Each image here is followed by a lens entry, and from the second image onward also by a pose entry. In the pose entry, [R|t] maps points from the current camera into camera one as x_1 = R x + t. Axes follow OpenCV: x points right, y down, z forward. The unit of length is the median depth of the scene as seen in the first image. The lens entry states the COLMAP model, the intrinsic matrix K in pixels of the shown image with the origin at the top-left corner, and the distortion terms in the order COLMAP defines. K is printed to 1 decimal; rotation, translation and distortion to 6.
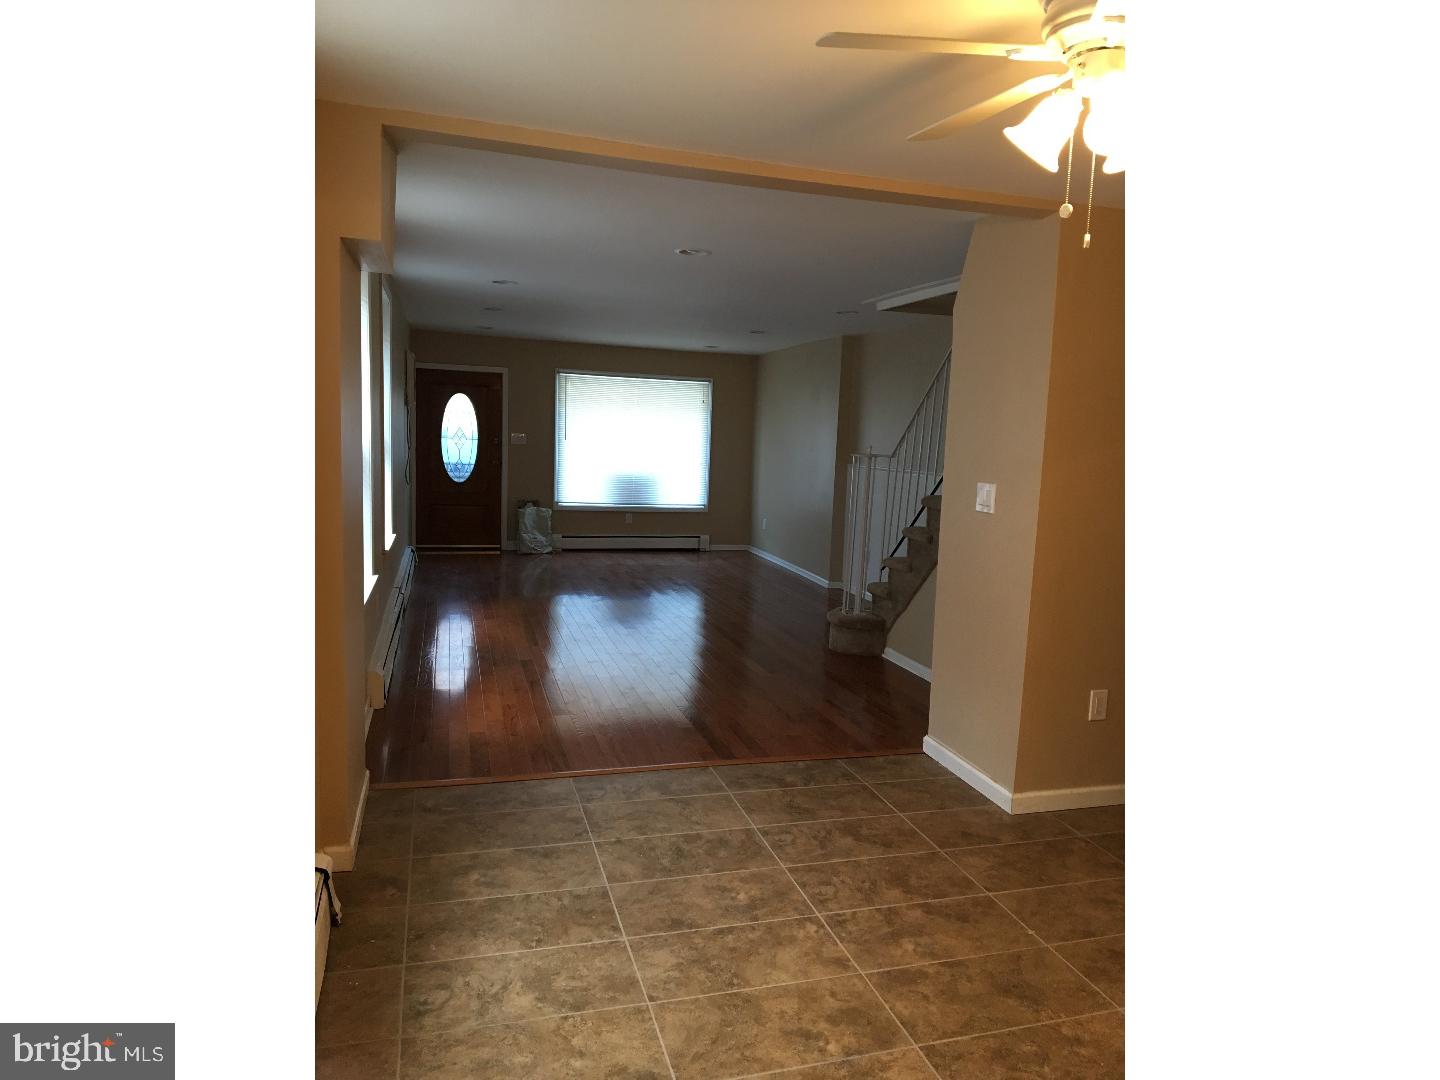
lens RADIAL K [[885.8, 0, 720.0], [0, 885.8, 540.0], [0, 0, 1]] dist [-0.001303, -0.000326]
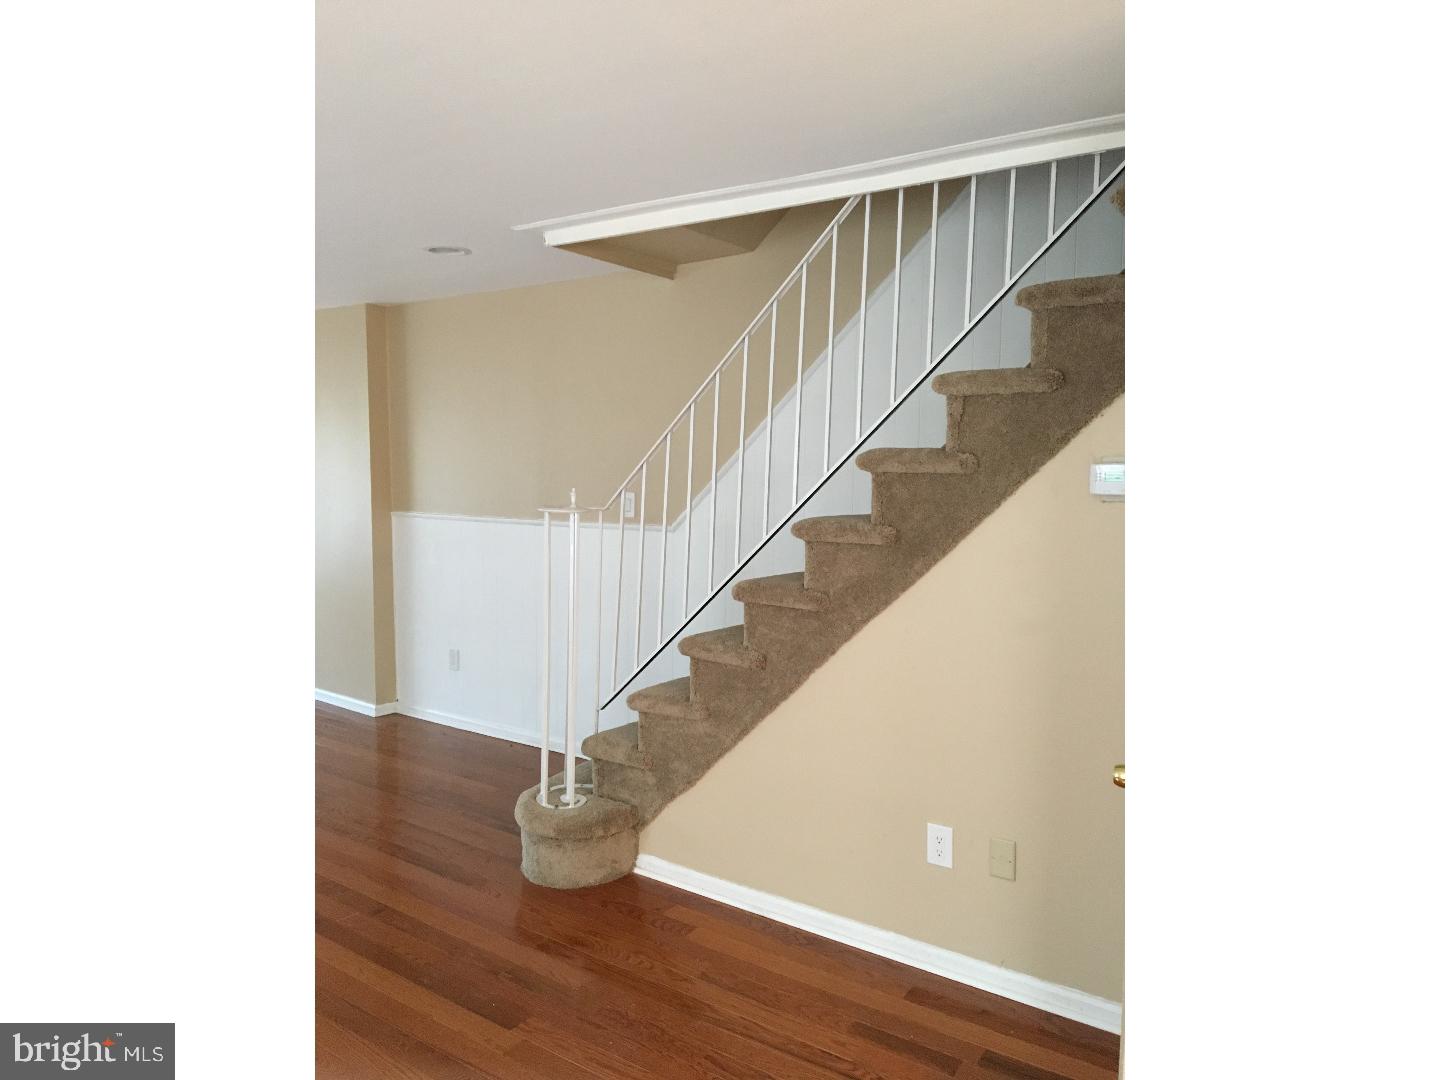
lens RADIAL K [[885.8, 0, 720.0], [0, 885.8, 540.0], [0, 0, 1]] dist [-0.001303, -0.000326]
pose [[0.761107, -0.098114, 0.641163, -0.109090], [0.103144, 0.994223, 0.029702, -0.084833], [-0.640373, 0.043525, 0.766829, 0.525475]]
